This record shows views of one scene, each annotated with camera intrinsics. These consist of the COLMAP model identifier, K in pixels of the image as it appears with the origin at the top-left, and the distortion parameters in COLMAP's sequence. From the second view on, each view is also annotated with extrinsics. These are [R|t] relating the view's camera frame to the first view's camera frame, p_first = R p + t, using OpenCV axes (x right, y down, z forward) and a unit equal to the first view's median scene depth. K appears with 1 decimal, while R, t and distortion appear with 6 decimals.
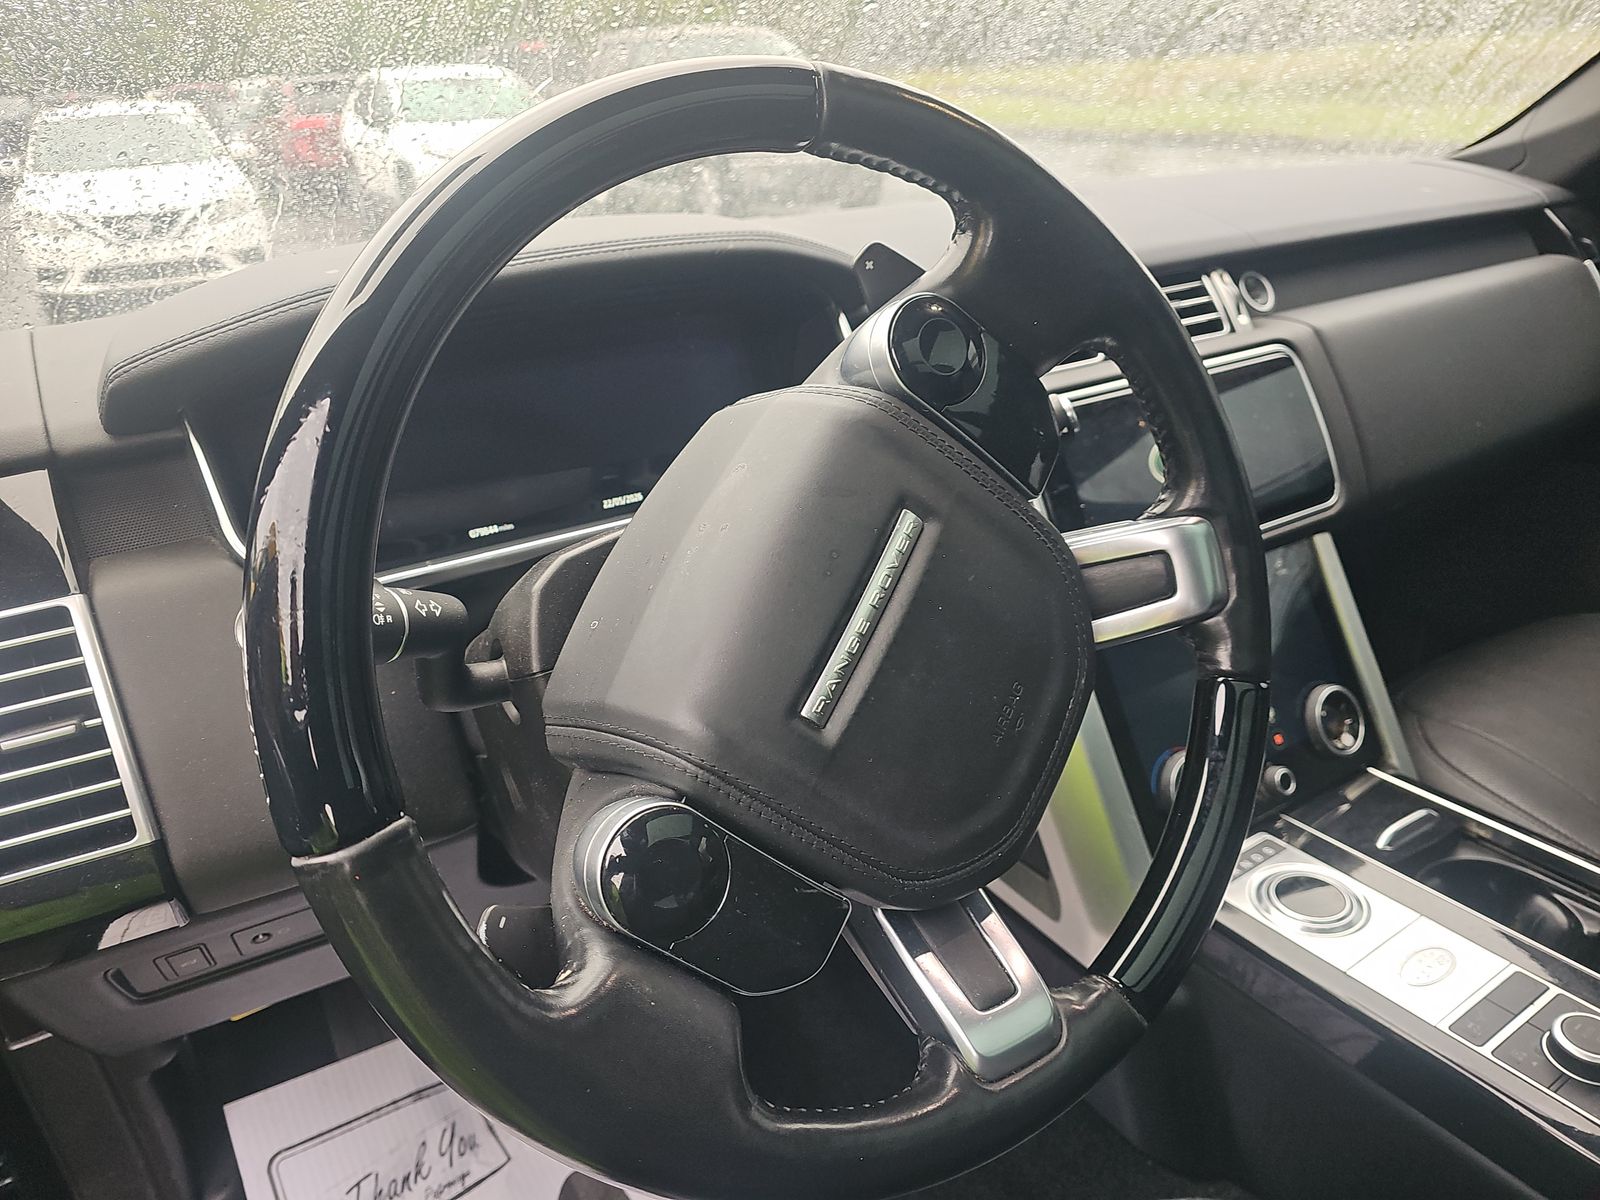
lens RADIAL K [[1088.8, 0, 800.1], [0, 1088.8, 593.8], [0, 0, 1]] dist [0.008190, -0.002568]
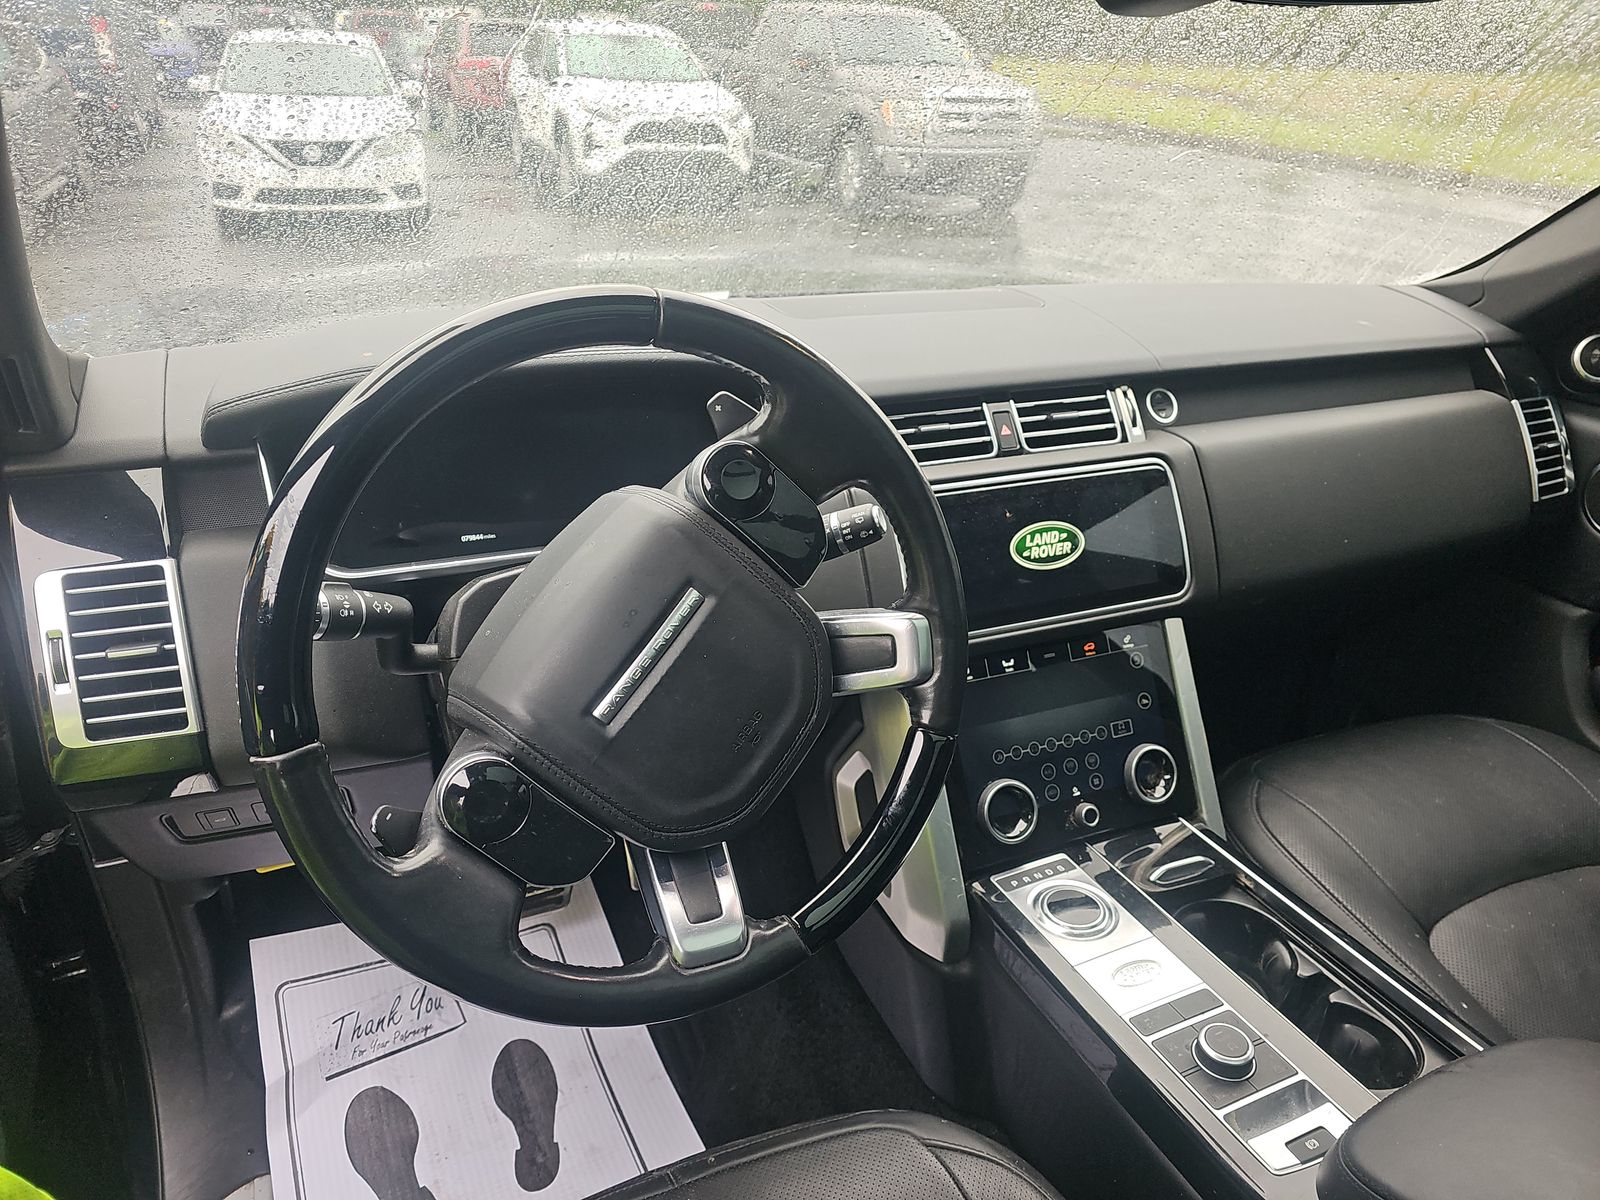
lens RADIAL K [[1068.8, 0, 800.0], [0, 1068.8, 600.0], [0, 0, 1]] dist [0.018023, -0.000685]
pose [[0.987243, 0.136791, -0.081481, 0.293795], [-0.134531, 0.990372, 0.032630, -0.103091], [0.085160, -0.021252, 0.996141, -0.361959]]
